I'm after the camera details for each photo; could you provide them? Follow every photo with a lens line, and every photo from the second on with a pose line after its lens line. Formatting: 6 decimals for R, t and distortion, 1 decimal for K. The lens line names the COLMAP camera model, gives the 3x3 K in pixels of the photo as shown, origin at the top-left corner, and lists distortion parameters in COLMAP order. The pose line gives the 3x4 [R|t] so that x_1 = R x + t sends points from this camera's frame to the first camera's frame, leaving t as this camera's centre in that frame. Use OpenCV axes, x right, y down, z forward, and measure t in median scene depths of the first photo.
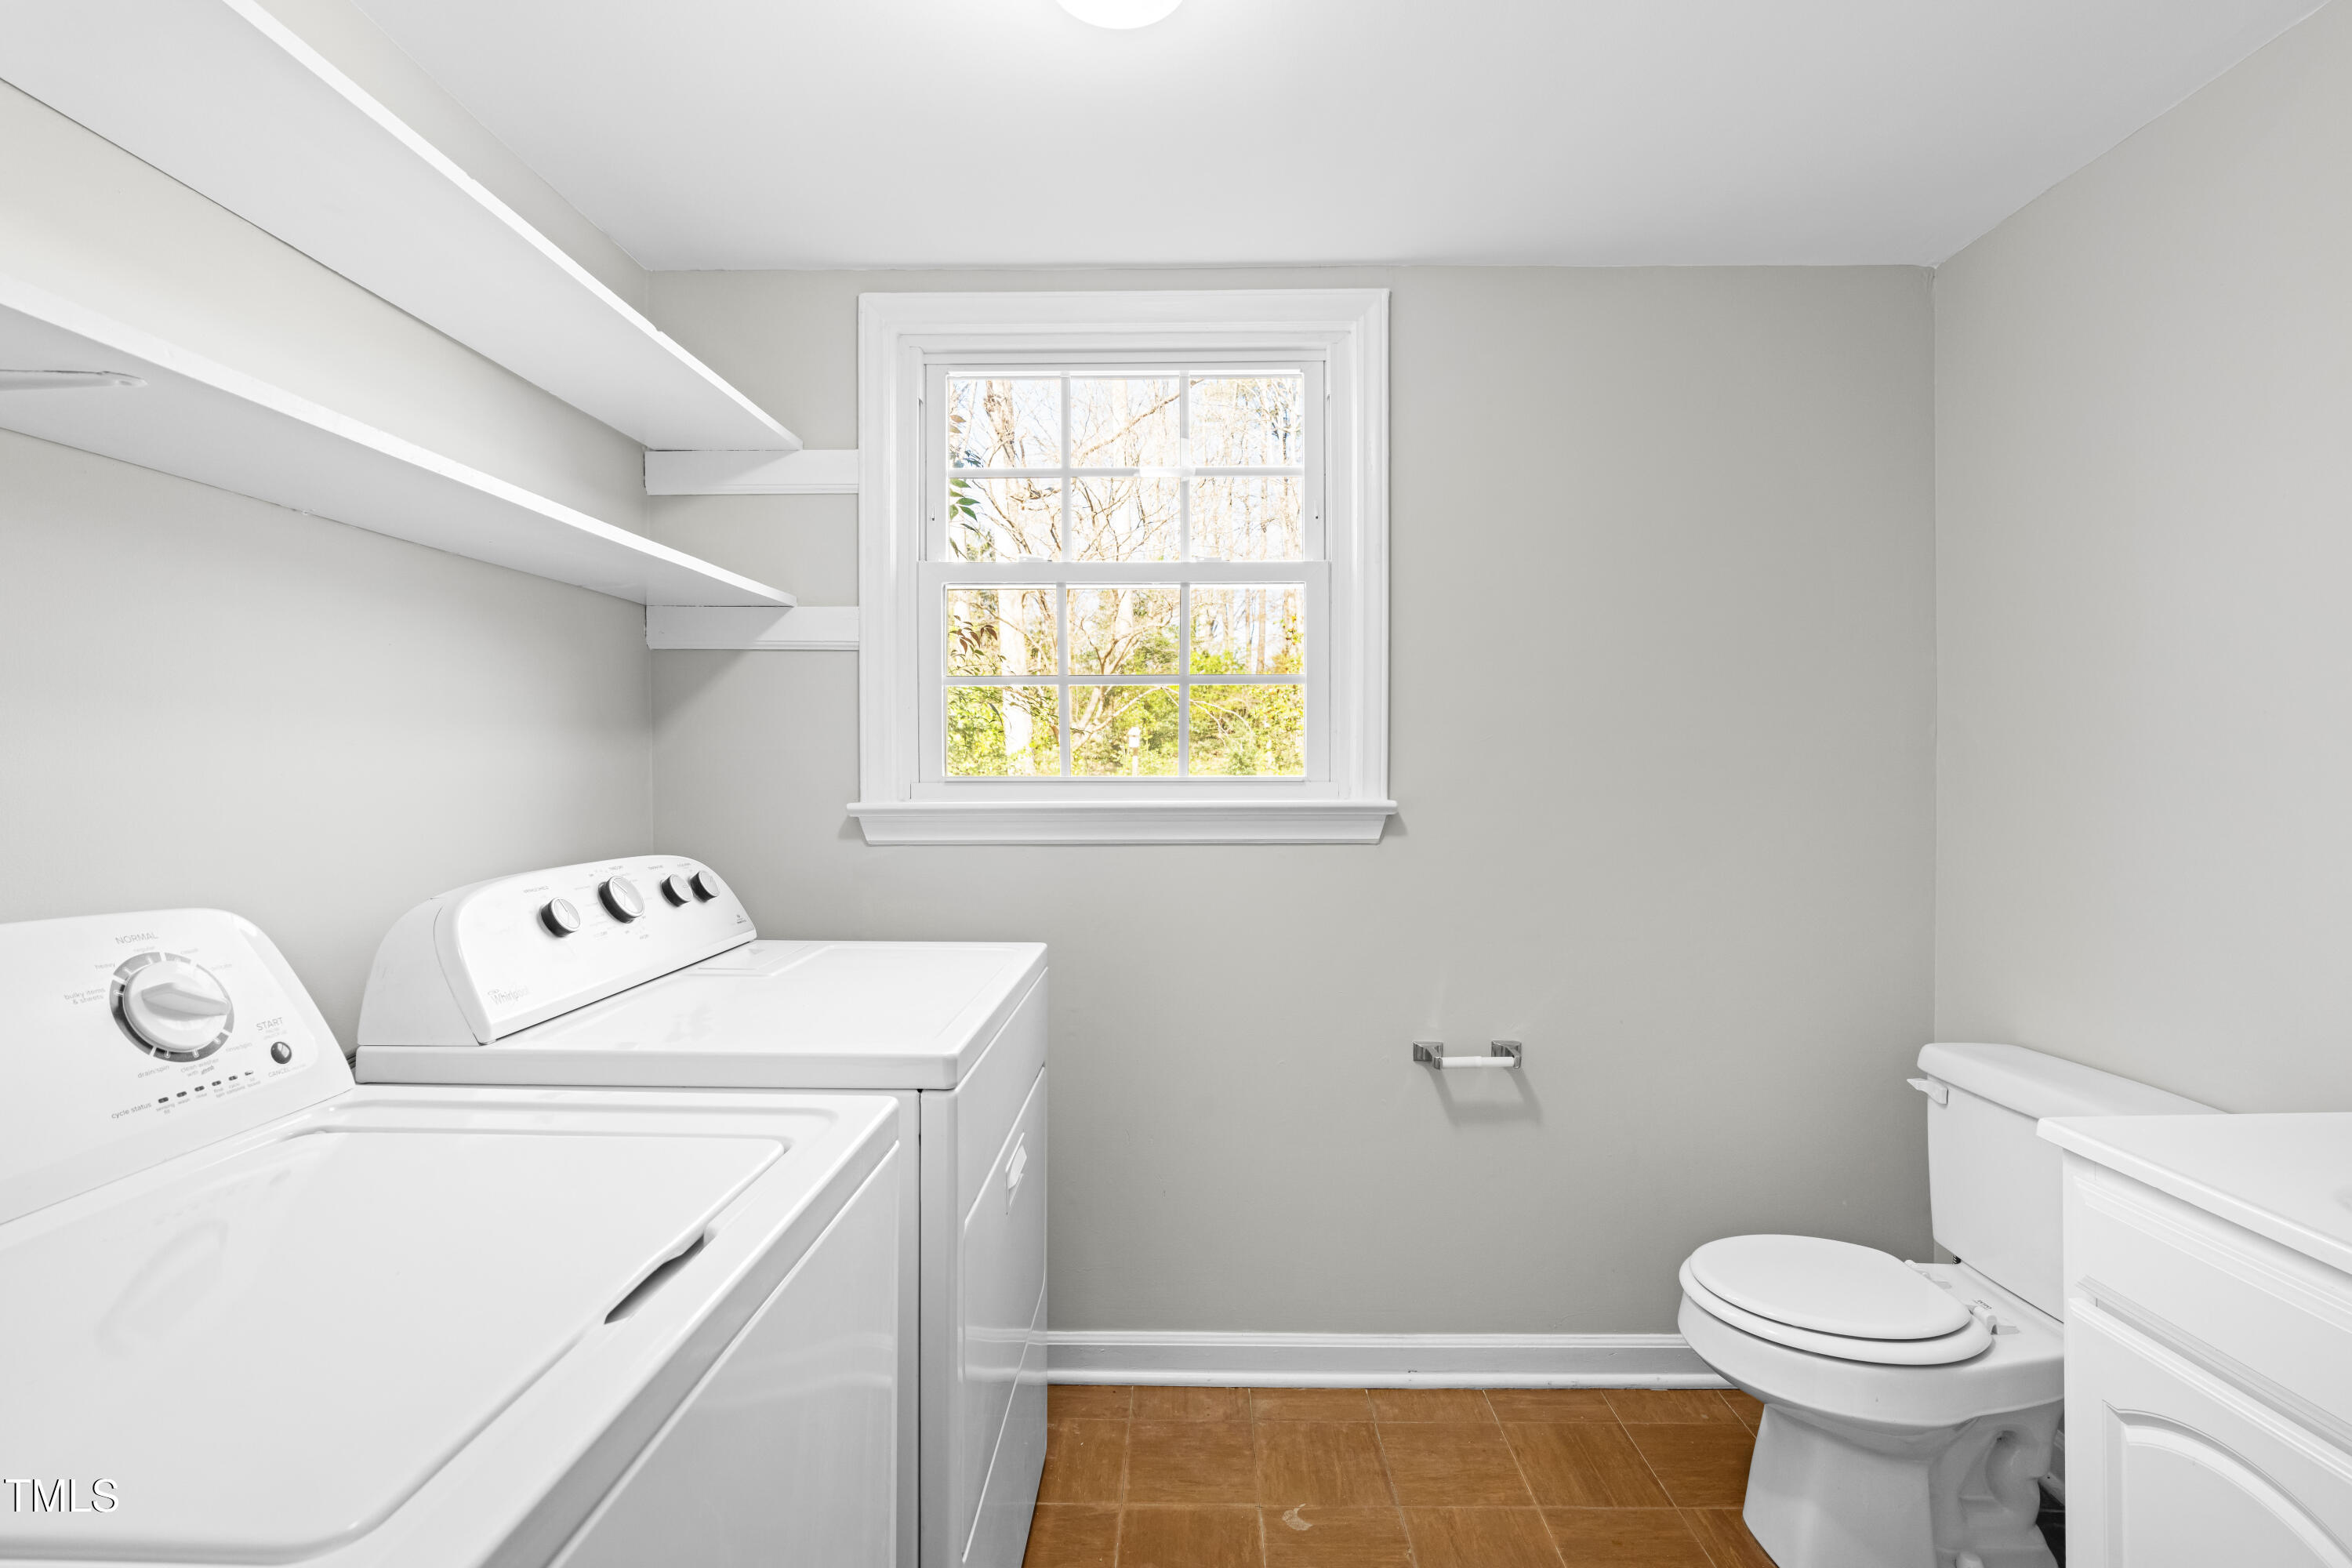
lens RADIAL K [[1067.9, 0, 1167.7], [0, 1067.9, 784.0], [0, 0, 1]] dist [-0.012075, 0.001734]
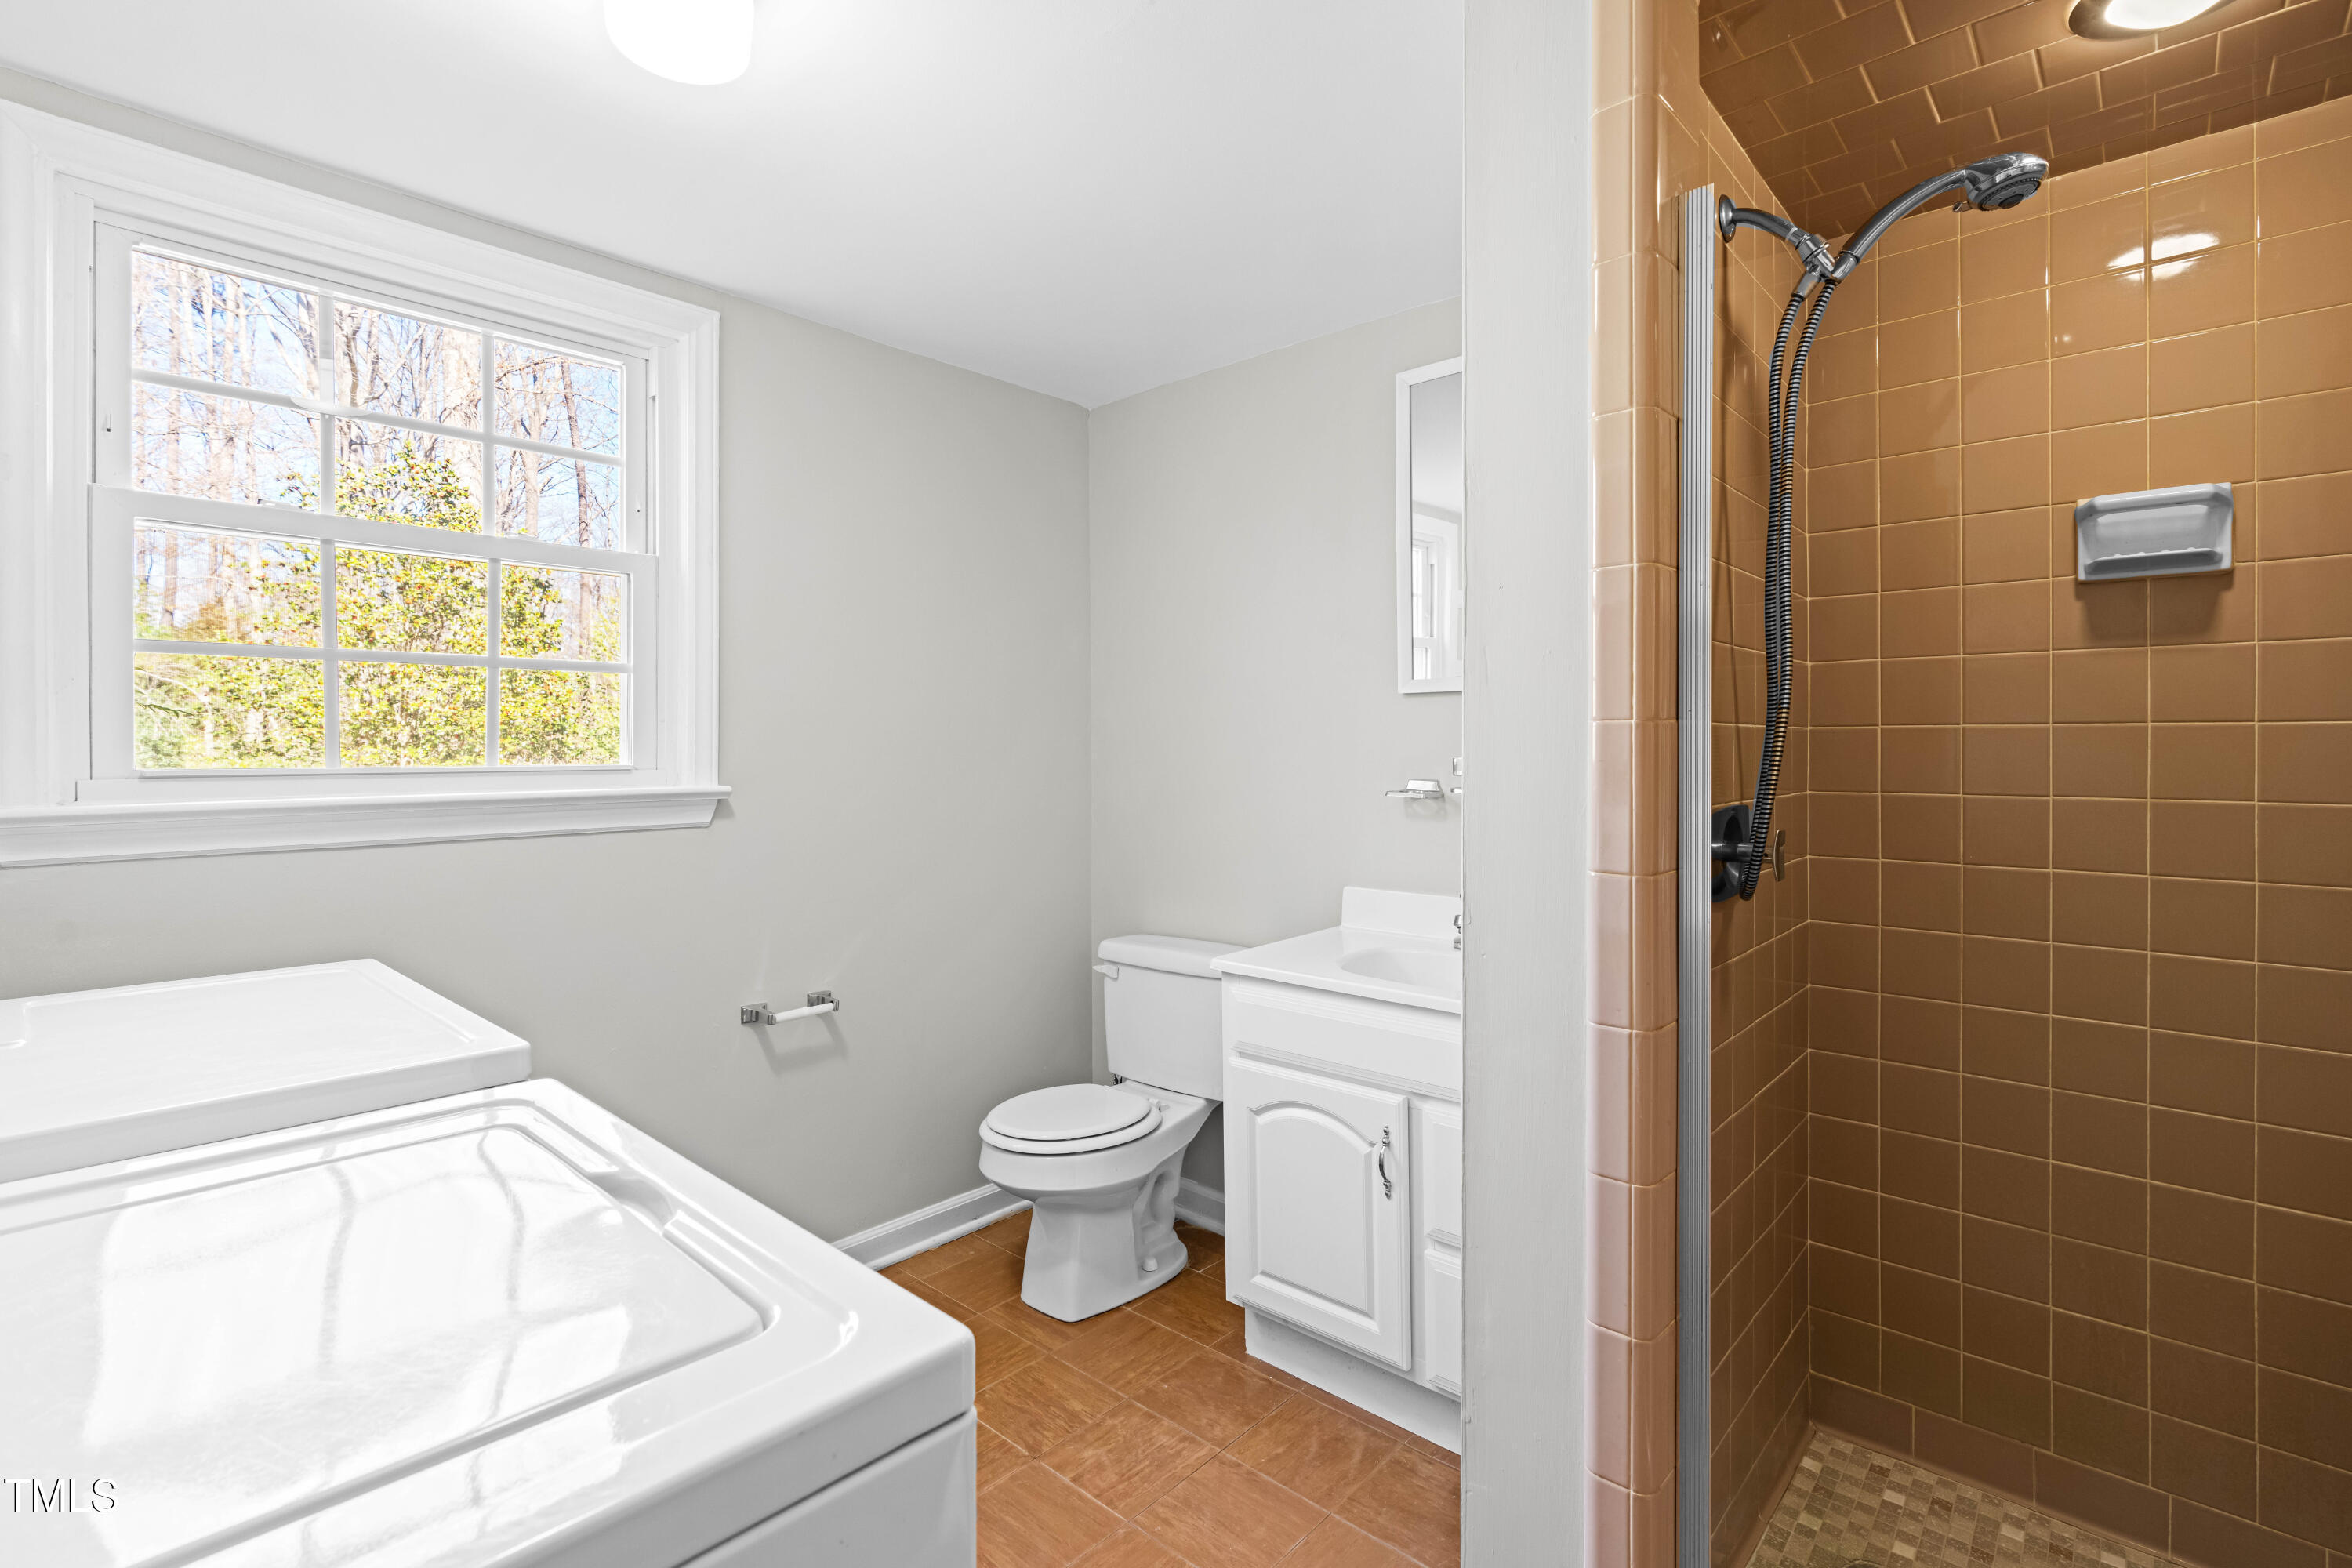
lens RADIAL K [[1067.9, 0, 1190.4], [0, 1067.9, 775.2], [0, 0, 1]] dist [-0.012075, 0.001734]
pose [[0.662424, -0.019359, 0.748879, -0.285057], [0.016118, 0.999803, 0.011589, -0.000185], [-0.748956, 0.004394, 0.662605, -0.070244]]
